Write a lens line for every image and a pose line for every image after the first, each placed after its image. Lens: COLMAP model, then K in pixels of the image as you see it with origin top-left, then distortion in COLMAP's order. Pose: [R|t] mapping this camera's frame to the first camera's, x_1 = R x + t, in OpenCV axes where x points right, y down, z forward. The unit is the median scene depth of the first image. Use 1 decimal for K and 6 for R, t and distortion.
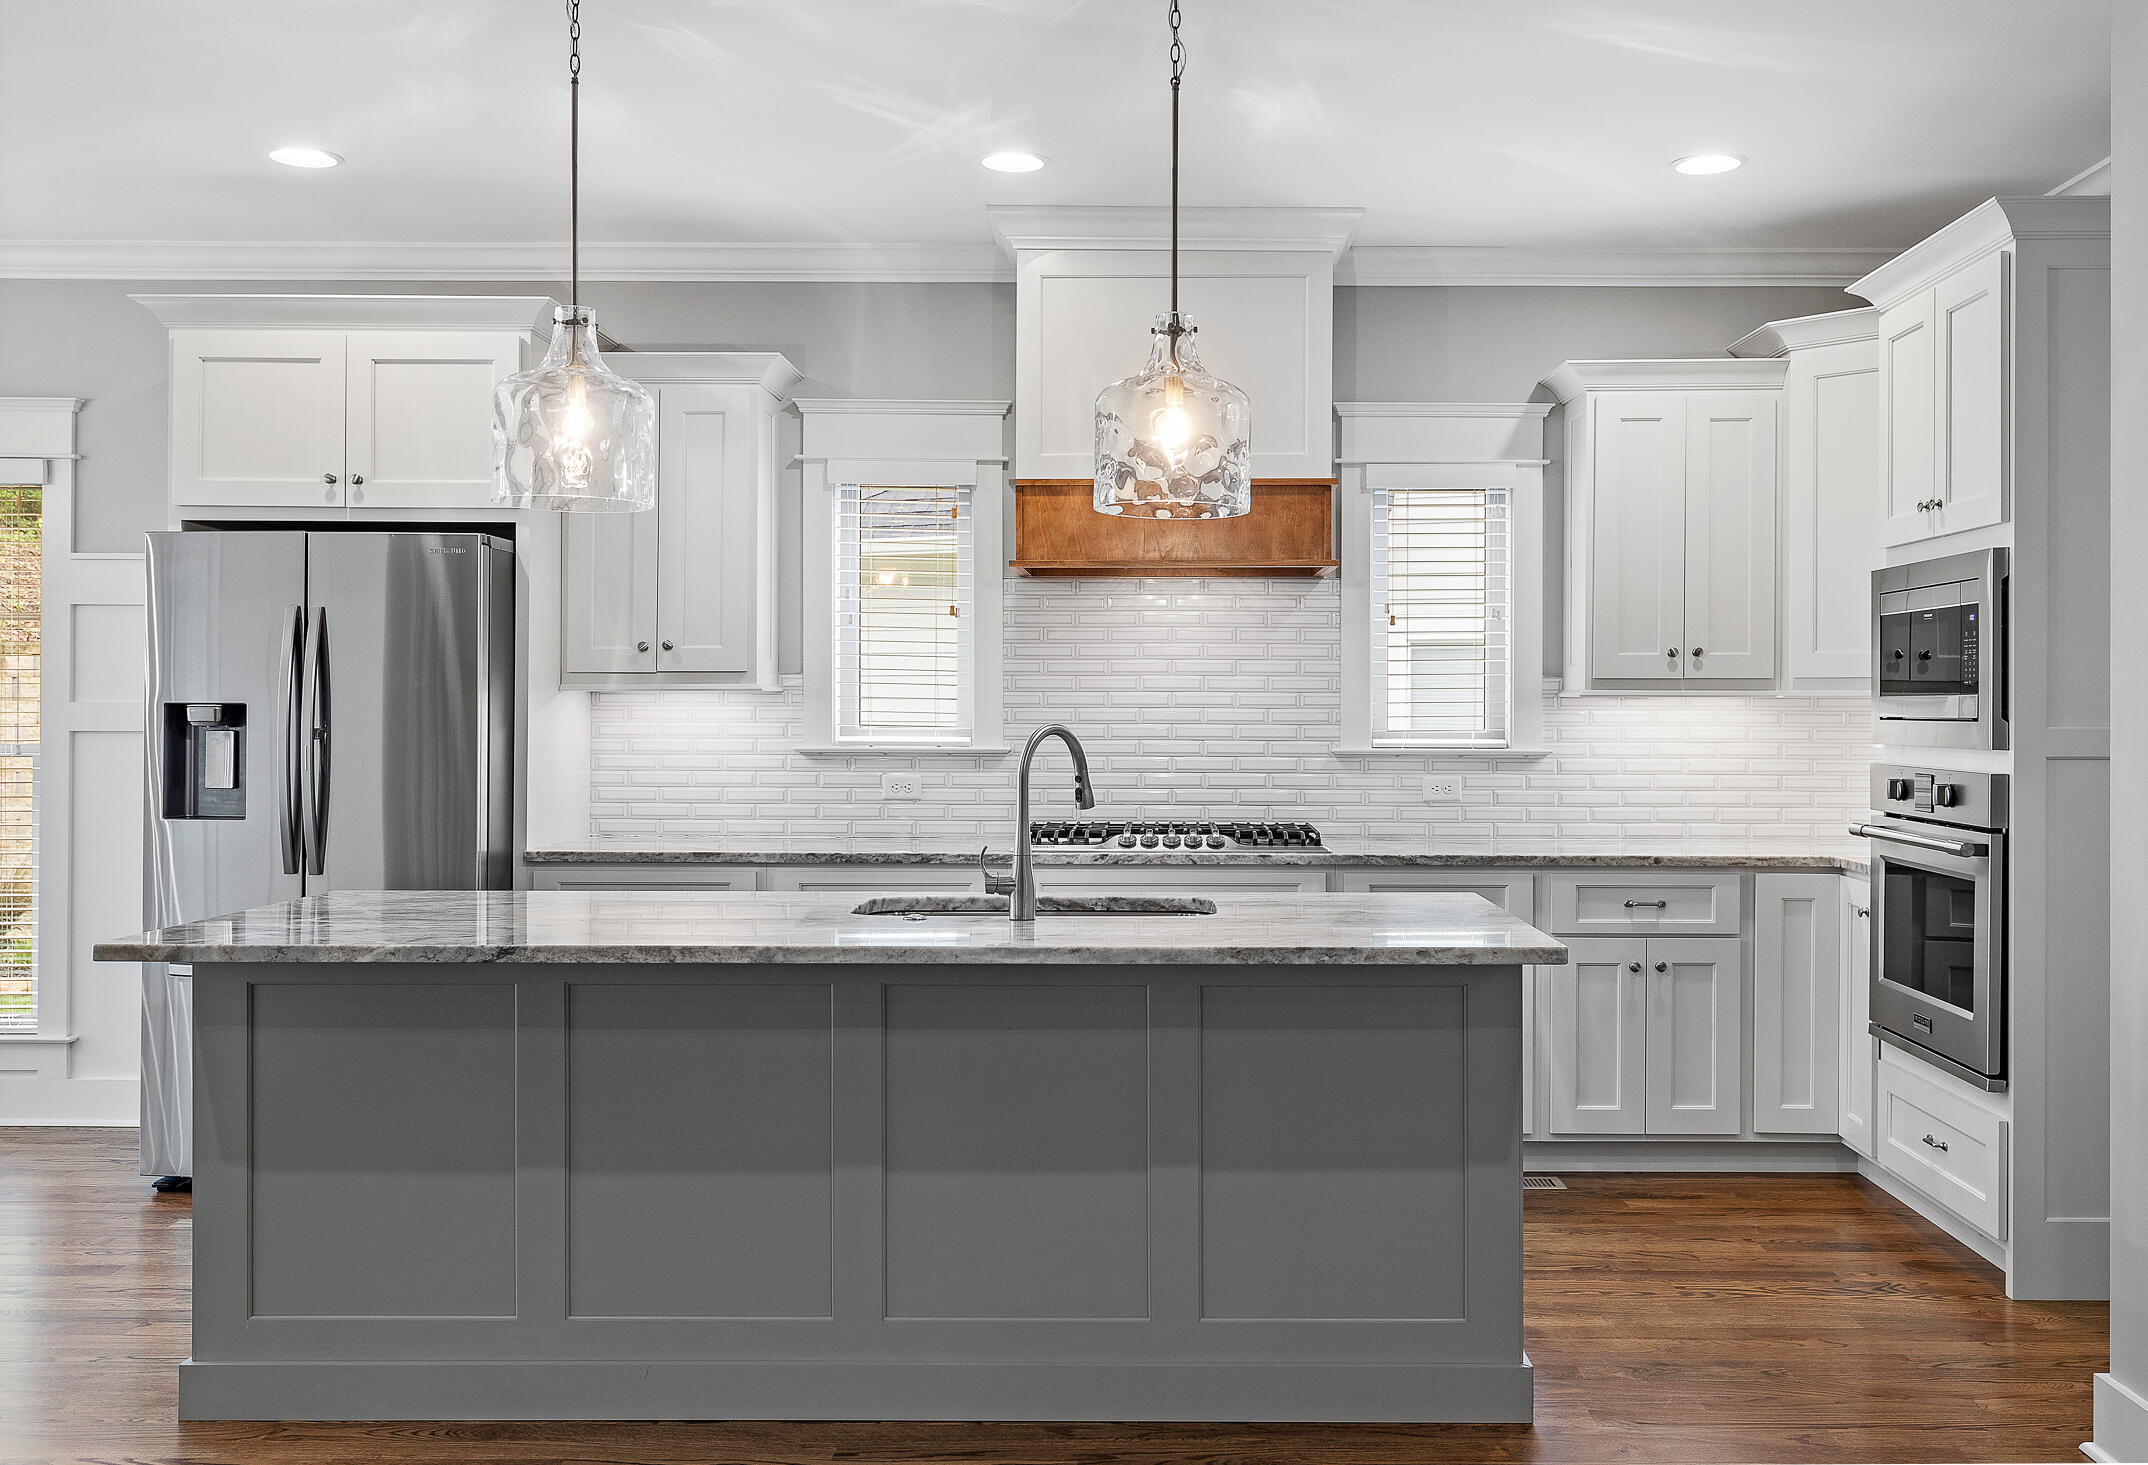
lens RADIAL K [[1912.3, 0, 1161.2], [0, 1912.3, 692.1], [0, 0, 1]] dist [0.011530, -0.024729]
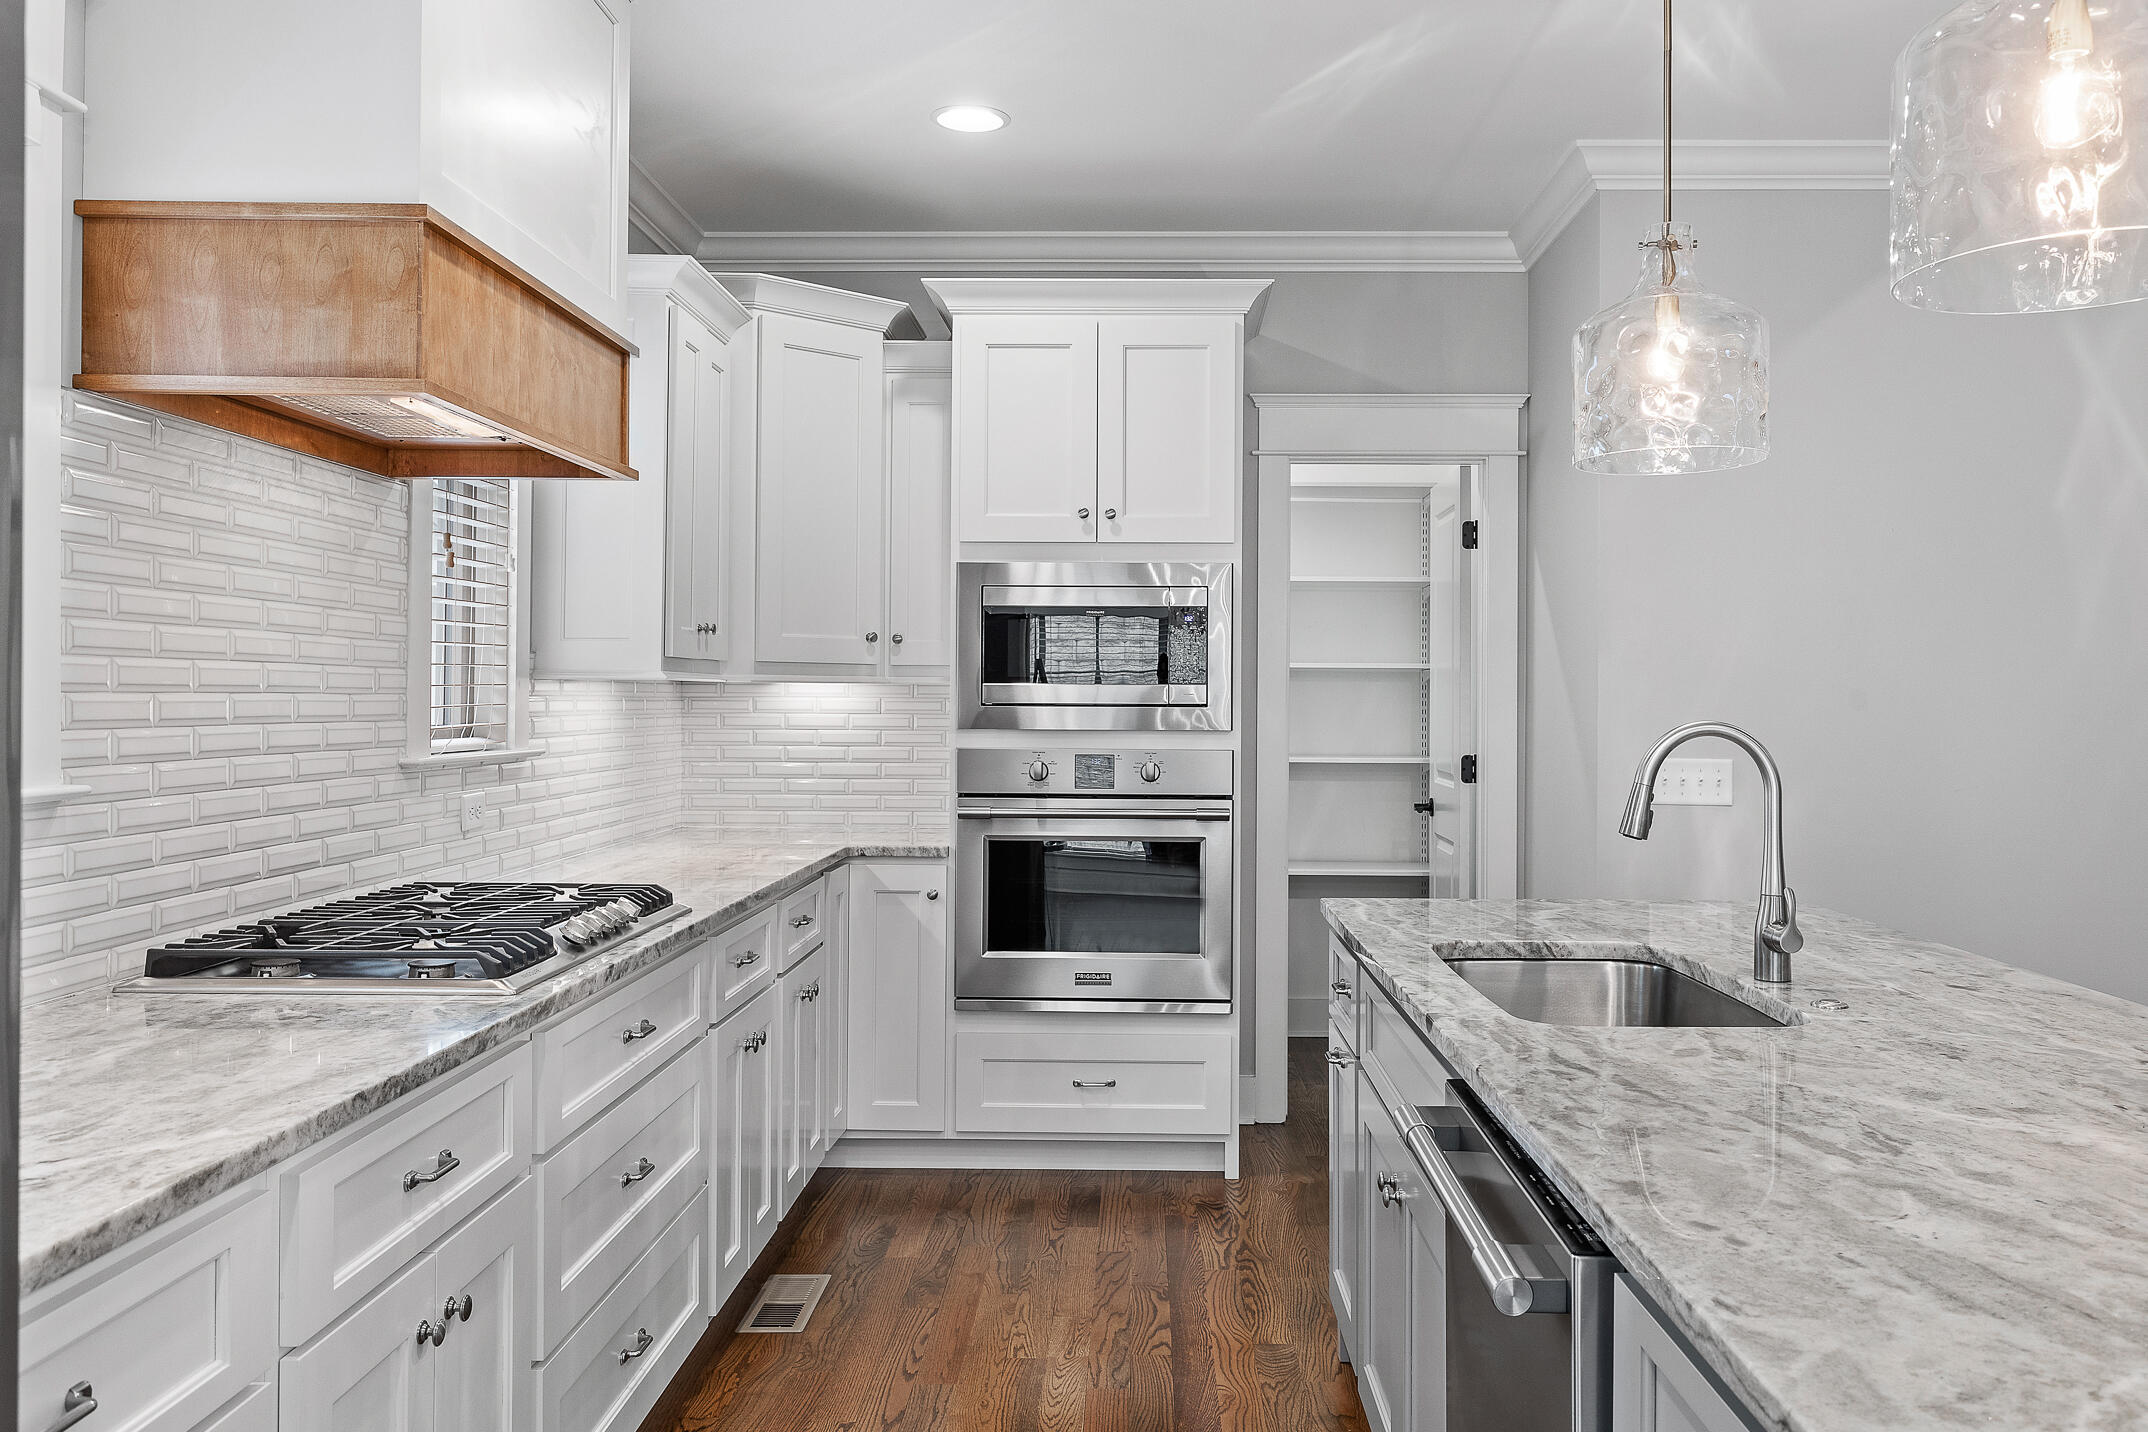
lens RADIAL K [[1661.4, 0, 1088.5], [0, 1661.4, 701.5], [0, 0, 1]] dist [-0.004782, 0.002265]
pose [[0.008956, -0.005277, 0.999946, -0.456282], [-0.013497, 0.999894, 0.005398, 0.005247], [-0.999869, -0.013545, 0.008884, 0.792461]]
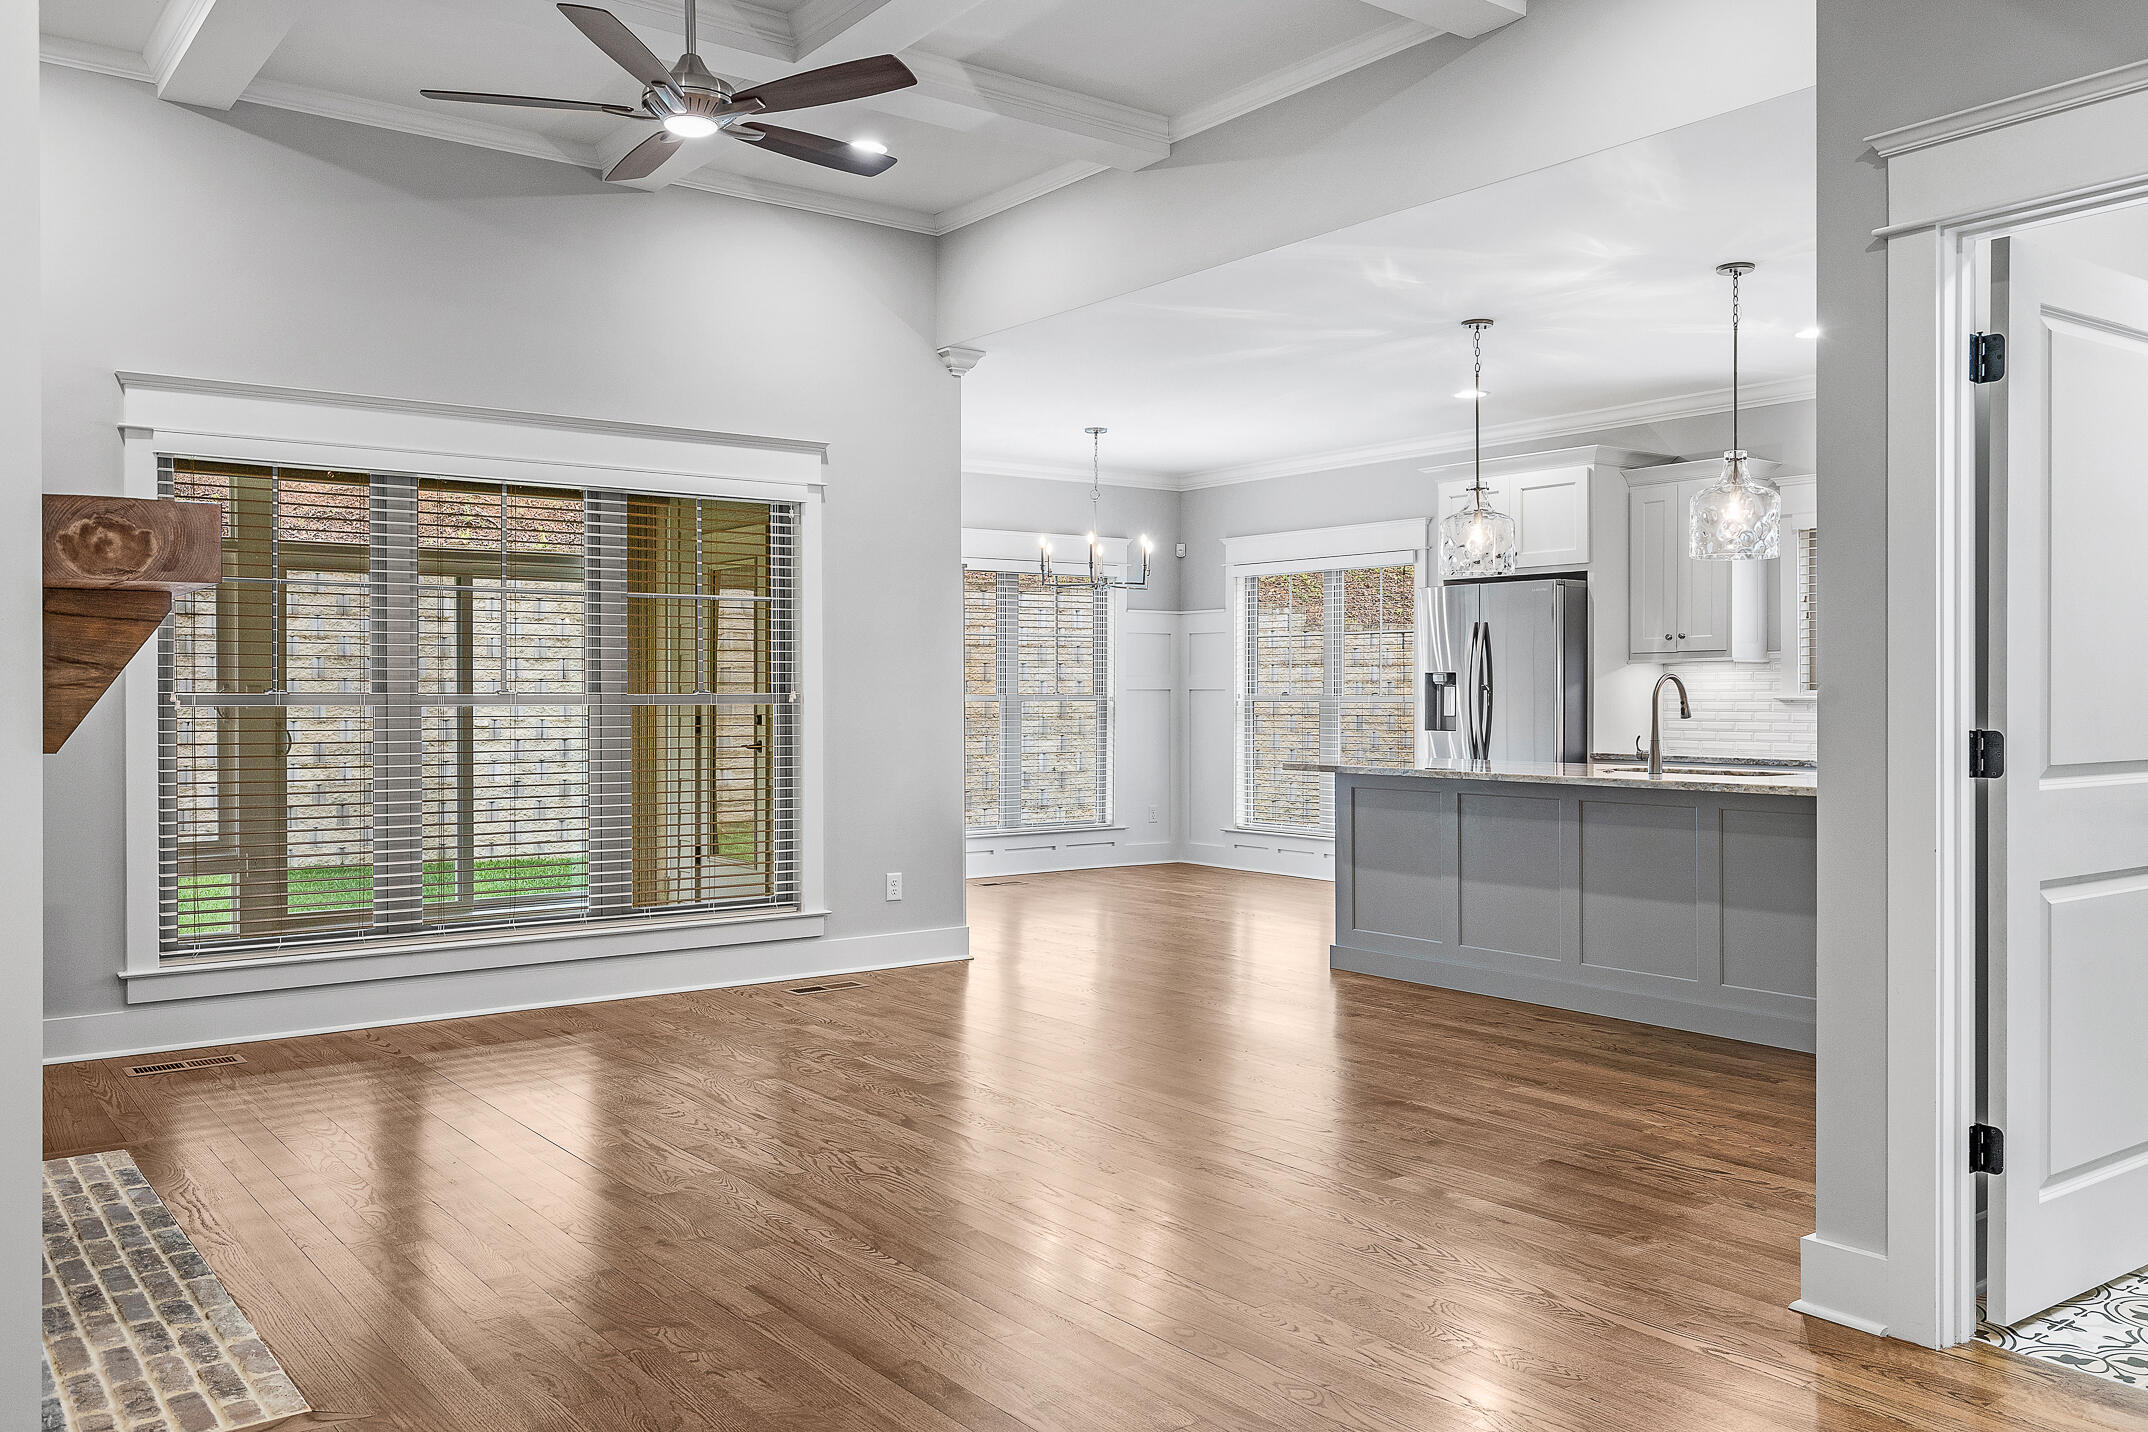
lens RADIAL K [[1670.1, 0, 1067.6], [0, 1670.1, 708.1], [0, 0, 1]] dist [-0.041115, -0.000490]
pose [[0.596576, 0.002843, -0.802551, 0.576585], [0.012133, 0.999848, 0.012561, 0.014005], [0.802465, -0.017231, 0.596451, -0.302480]]
